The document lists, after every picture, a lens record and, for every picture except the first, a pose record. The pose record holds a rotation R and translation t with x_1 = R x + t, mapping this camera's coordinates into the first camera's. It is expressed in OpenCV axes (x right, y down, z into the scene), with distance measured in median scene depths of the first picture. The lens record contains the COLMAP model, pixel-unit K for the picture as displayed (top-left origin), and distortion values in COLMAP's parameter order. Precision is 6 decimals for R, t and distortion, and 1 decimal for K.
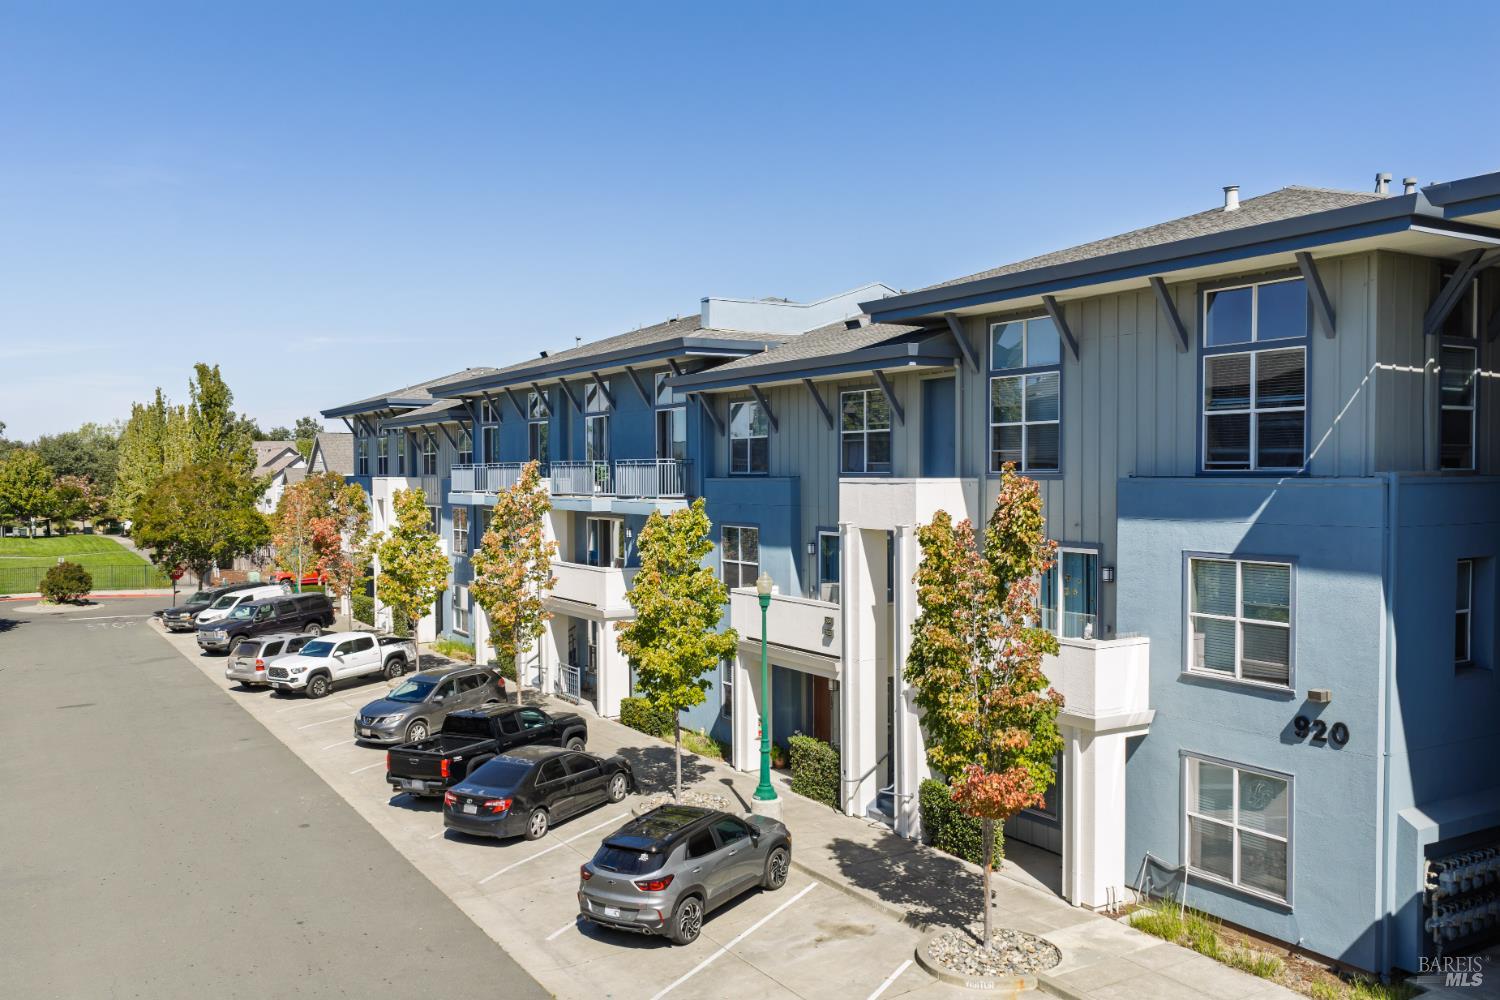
lens RADIAL K [[1242.8, 0, 750.0], [0, 1242.8, 500.0], [0, 0, 1]] dist [0.008749, -0.014042]
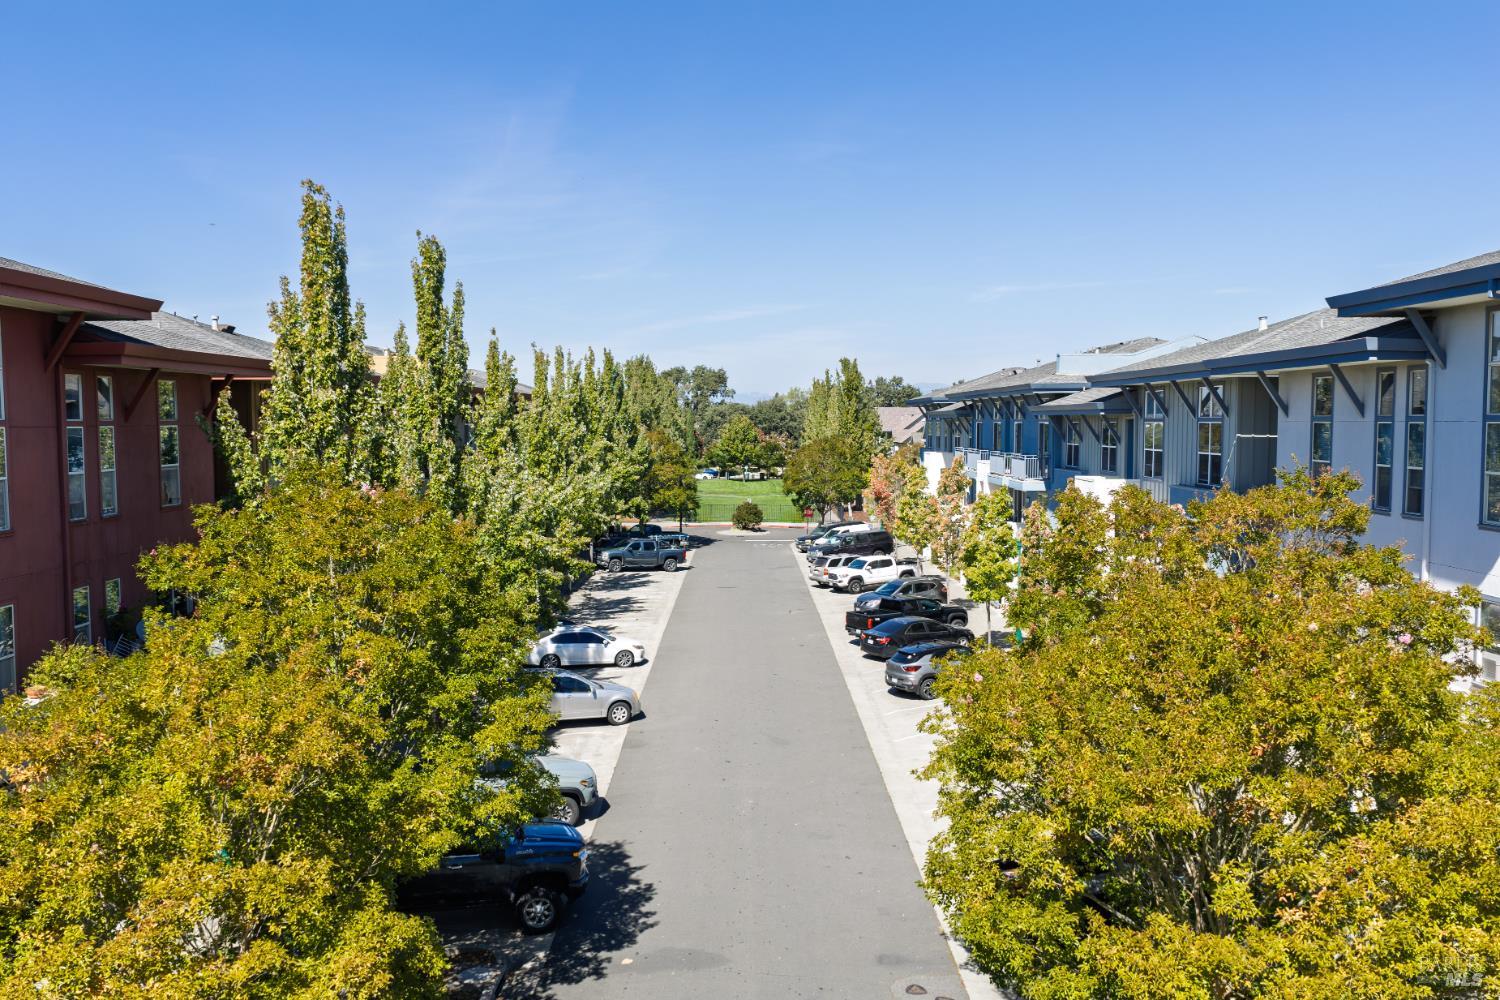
lens RADIAL K [[1286.1, 0, 769.6], [0, 1286.1, 519.0], [0, 0, 1]] dist [0.010689, -0.018716]
pose [[0.862735, 0.043465, -0.503786, 0.331983], [-0.014028, 0.997973, 0.062079, -0.034507], [0.505463, -0.046491, 0.861595, -0.416722]]
